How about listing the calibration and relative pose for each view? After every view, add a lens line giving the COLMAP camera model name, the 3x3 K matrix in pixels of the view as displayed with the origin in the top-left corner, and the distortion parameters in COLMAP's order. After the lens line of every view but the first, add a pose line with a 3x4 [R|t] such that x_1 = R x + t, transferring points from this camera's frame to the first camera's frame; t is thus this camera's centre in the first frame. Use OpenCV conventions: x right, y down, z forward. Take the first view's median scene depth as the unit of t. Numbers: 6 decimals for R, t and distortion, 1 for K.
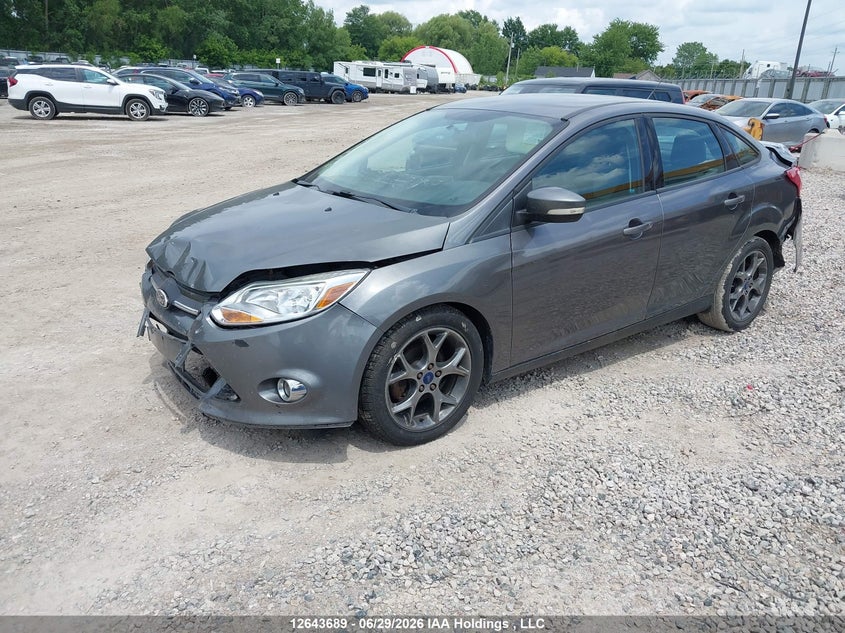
lens RADIAL K [[667.3, 0, 422.5], [0, 667.3, 316.5], [0, 0, 1]] dist [0.004772, 0.004723]
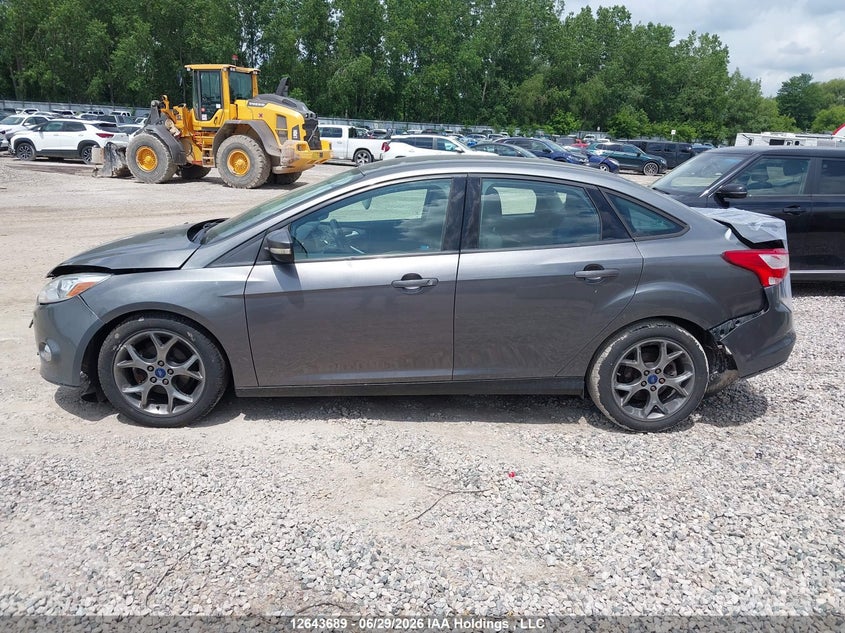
lens RADIAL K [[686.8, 0, 409.4], [0, 686.8, 299.2], [0, 0, 1]] dist [-0.015929, 0.000229]
pose [[0.837122, 0.127188, -0.532024, 0.680305], [-0.193356, 0.978608, -0.070288, -0.025767], [0.511703, 0.161710, 0.843807, 0.100641]]
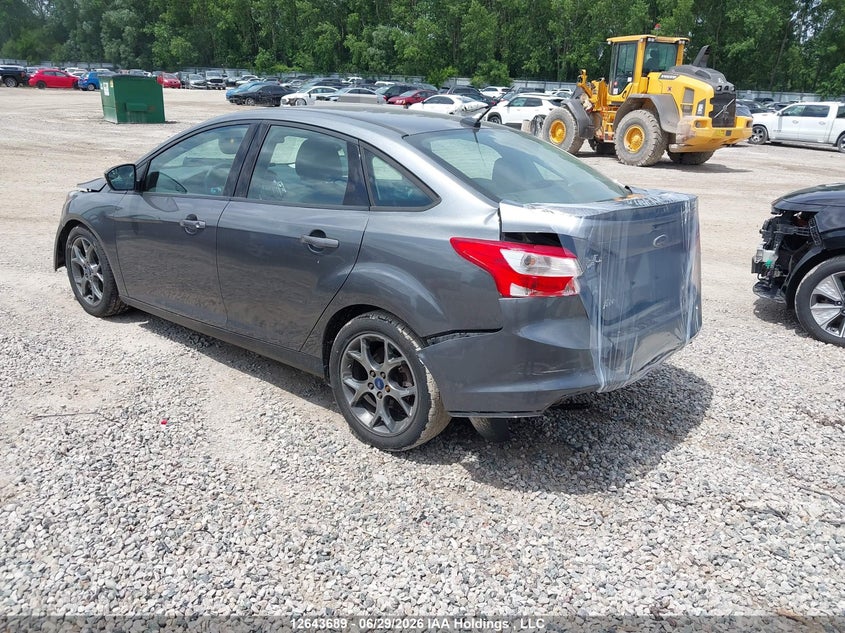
lens RADIAL K [[667.3, 0, 422.5], [0, 667.3, 316.5], [0, 0, 1]] dist [0.004772, 0.004723]
pose [[0.261227, 0.285350, -0.922136, 1.102655], [-0.354658, 0.916863, 0.183249, -0.246602], [0.897763, 0.279173, 0.340711, 0.781271]]
